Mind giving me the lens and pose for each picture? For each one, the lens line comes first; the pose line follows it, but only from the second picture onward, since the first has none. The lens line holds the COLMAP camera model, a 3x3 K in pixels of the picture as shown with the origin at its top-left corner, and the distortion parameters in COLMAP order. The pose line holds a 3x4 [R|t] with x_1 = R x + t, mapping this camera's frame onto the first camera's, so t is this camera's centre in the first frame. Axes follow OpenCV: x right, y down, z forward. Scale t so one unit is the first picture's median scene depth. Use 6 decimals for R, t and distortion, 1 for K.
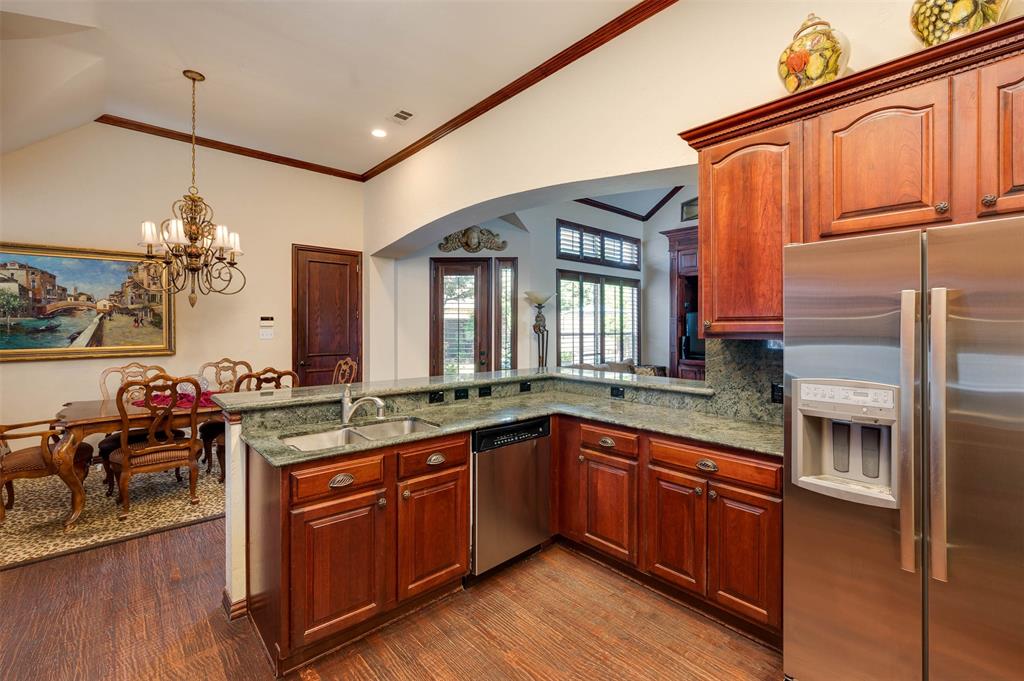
lens RADIAL K [[446.2, 0, 518.7], [0, 446.2, 333.7], [0, 0, 1]] dist [0.000902, 0.000120]
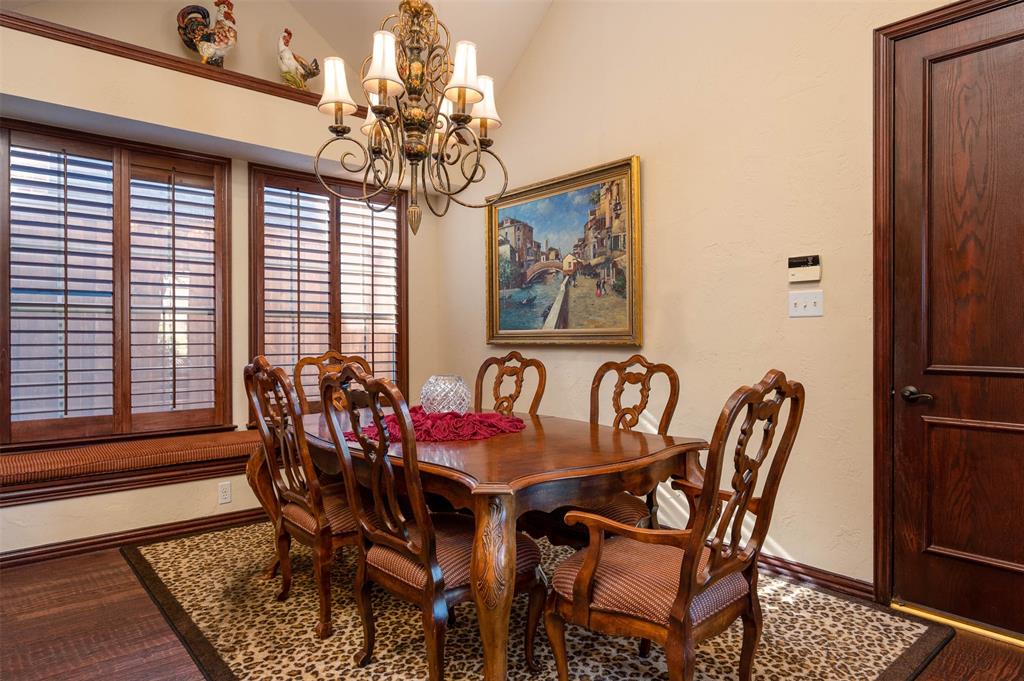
lens RADIAL K [[610.0, 0, 513.0], [0, 610.0, 342.0], [0, 0, 1]] dist [-0.003270, -0.000524]
pose [[-0.010135, 0.006747, -0.999926, -0.060513], [-0.024142, 0.999684, 0.006990, 0.044440], [0.999657, 0.024211, -0.009969, 0.938483]]
